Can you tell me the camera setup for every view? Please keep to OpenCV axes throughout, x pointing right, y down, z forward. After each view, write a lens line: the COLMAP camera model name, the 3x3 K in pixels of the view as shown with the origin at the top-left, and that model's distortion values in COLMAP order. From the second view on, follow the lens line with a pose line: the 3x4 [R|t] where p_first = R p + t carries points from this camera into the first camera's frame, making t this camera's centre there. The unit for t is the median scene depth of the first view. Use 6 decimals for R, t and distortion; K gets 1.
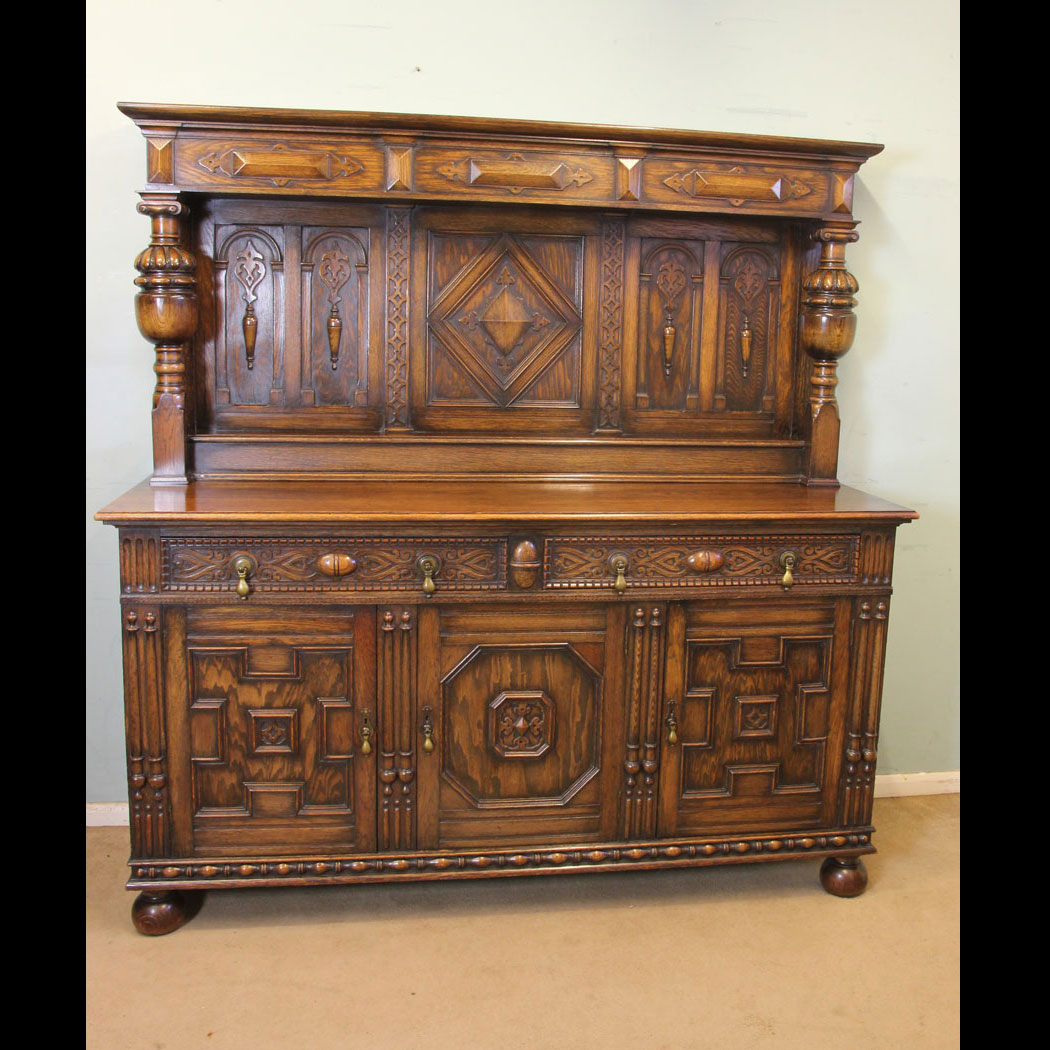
lens RADIAL K [[1153.9, 0, 569.3], [0, 1153.9, 489.5], [0, 0, 1]] dist [-0.116568, 0.076083]
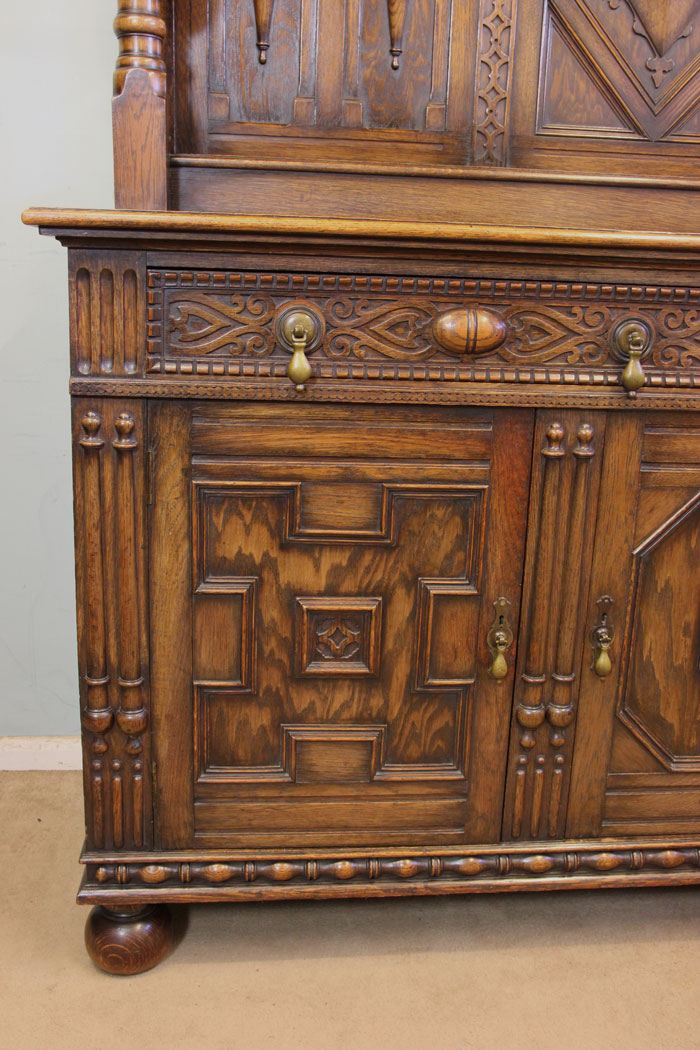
lens RADIAL K [[995.2, 0, 360.2], [0, 995.2, 528.6], [0, 0, 1]] dist [-0.094184, 0.163448]
pose [[0.998615, 0.019302, -0.048940, -0.209616], [-0.014782, 0.995733, 0.091093, 0.106240], [0.050490, -0.090243, 0.994639, 0.479585]]
